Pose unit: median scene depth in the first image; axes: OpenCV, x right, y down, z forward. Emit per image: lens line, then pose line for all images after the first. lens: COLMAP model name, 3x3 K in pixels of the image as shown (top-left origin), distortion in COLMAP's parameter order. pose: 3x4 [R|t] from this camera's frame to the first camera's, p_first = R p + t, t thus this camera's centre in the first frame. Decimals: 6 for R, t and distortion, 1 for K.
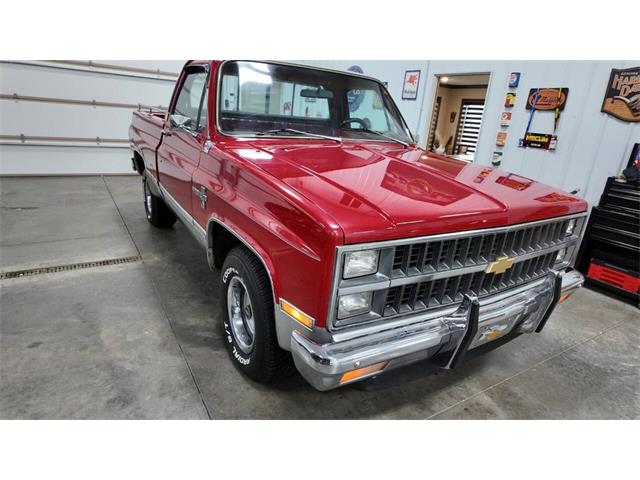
lens RADIAL K [[375.3, 0, 320.0], [0, 375.3, 240.0], [0, 0, 1]] dist [0.021499, -0.031404]
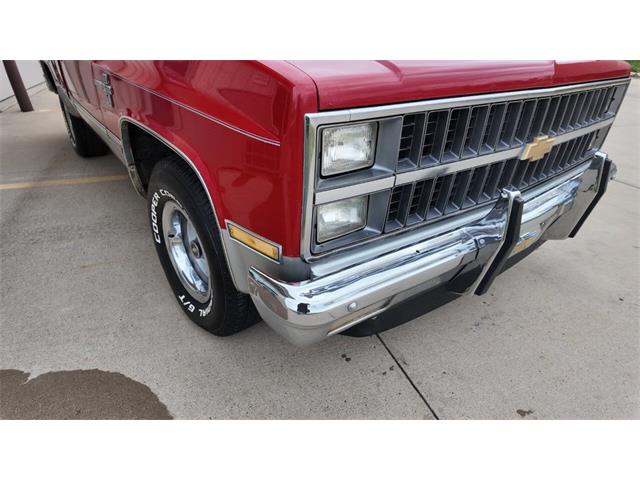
lens RADIAL K [[375.3, 0, 320.0], [0, 375.3, 240.0], [0, 0, 1]] dist [0.021499, -0.031404]
pose [[0.993630, -0.092000, 0.065076, 0.009185], [0.078693, 0.979831, 0.183682, 0.083734], [-0.080663, -0.177391, 0.980829, 0.349502]]
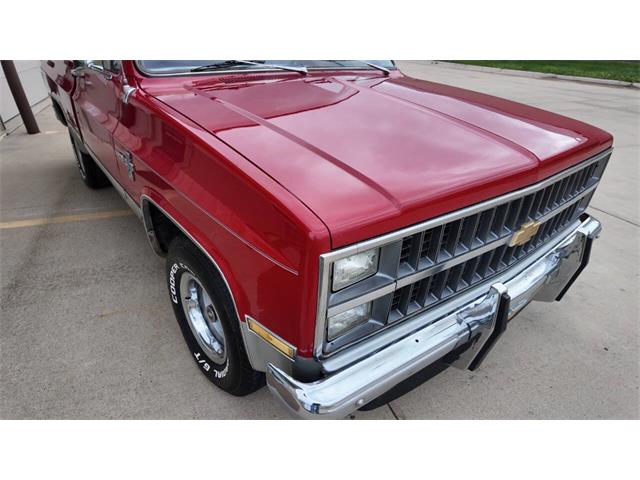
lens RADIAL K [[375.3, 0, 320.0], [0, 375.3, 240.0], [0, 0, 1]] dist [0.021499, -0.031404]
pose [[0.993350, -0.092113, 0.069068, -0.000752], [0.078391, 0.980500, 0.180207, -0.108371], [-0.084320, -0.173594, 0.981201, 0.301860]]
